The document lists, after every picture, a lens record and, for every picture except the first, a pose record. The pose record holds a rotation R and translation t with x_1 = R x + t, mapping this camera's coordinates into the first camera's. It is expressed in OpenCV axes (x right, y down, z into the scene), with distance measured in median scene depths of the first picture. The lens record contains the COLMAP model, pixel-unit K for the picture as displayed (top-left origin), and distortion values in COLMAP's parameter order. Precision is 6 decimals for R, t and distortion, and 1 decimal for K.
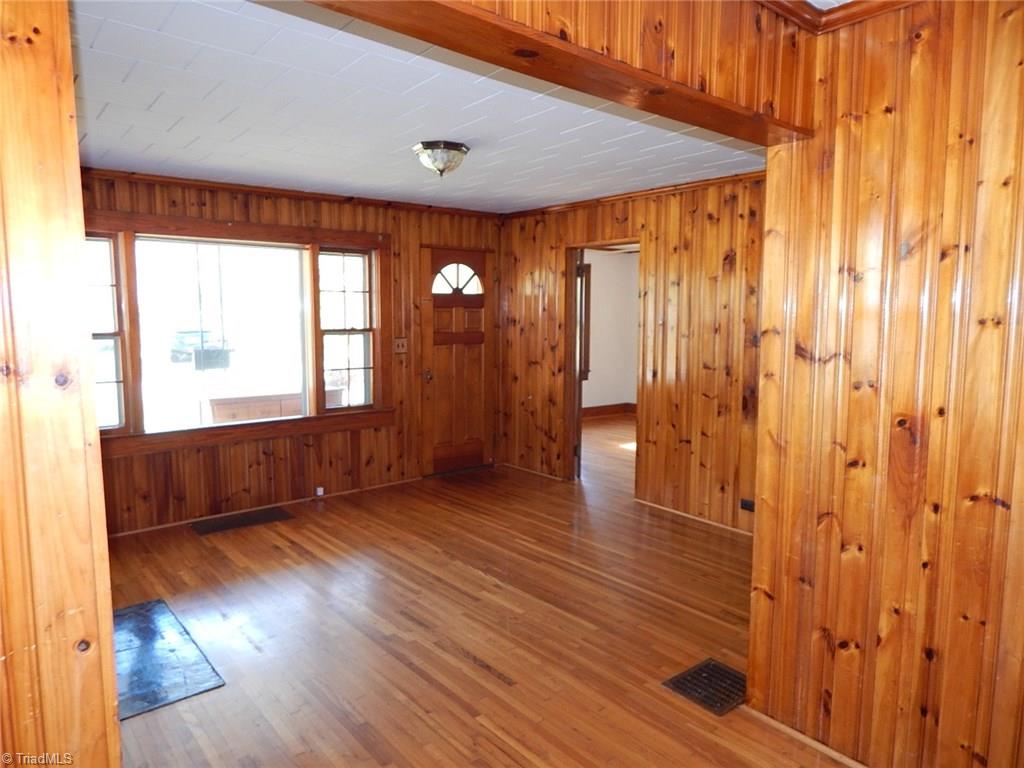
lens RADIAL K [[666.5, 0, 512.0], [0, 666.5, 384.0], [0, 0, 1]] dist [-0.002741, -0.000250]
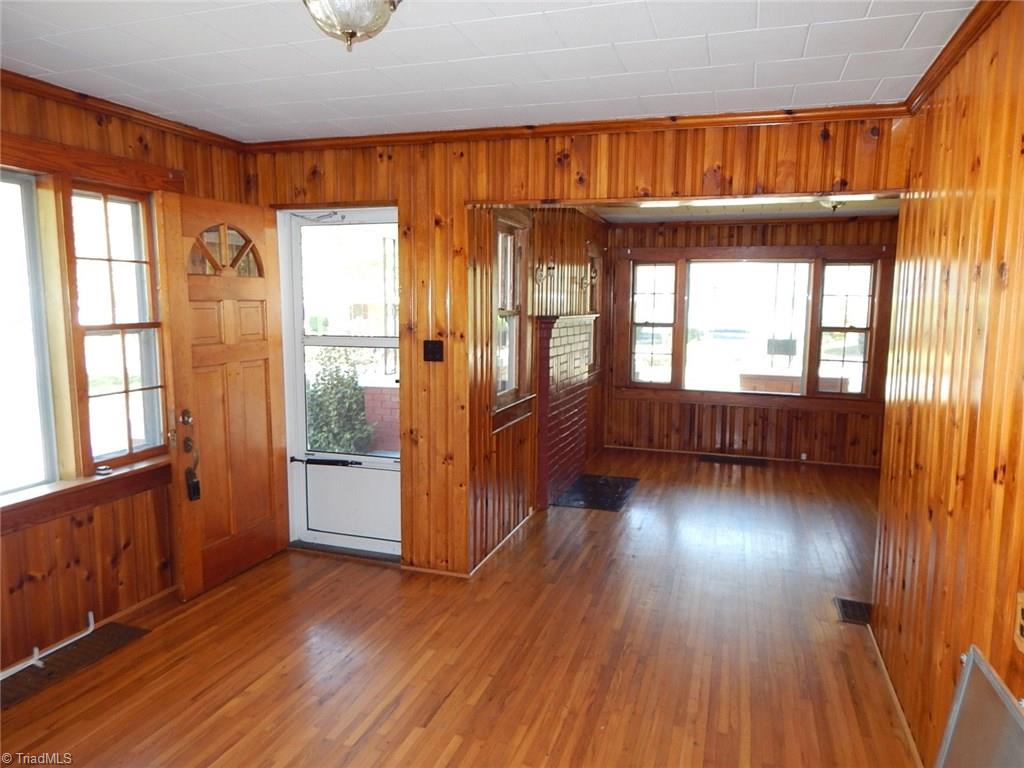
lens RADIAL K [[688.6, 0, 512.0], [0, 688.6, 384.0], [0, 0, 1]] dist [-0.000157, 0.000411]
pose [[0.527105, 0.109201, -0.842755, 0.501682], [-0.104451, 0.992515, 0.063276, 0.001952], [0.843356, 0.054673, 0.534566, -0.156251]]
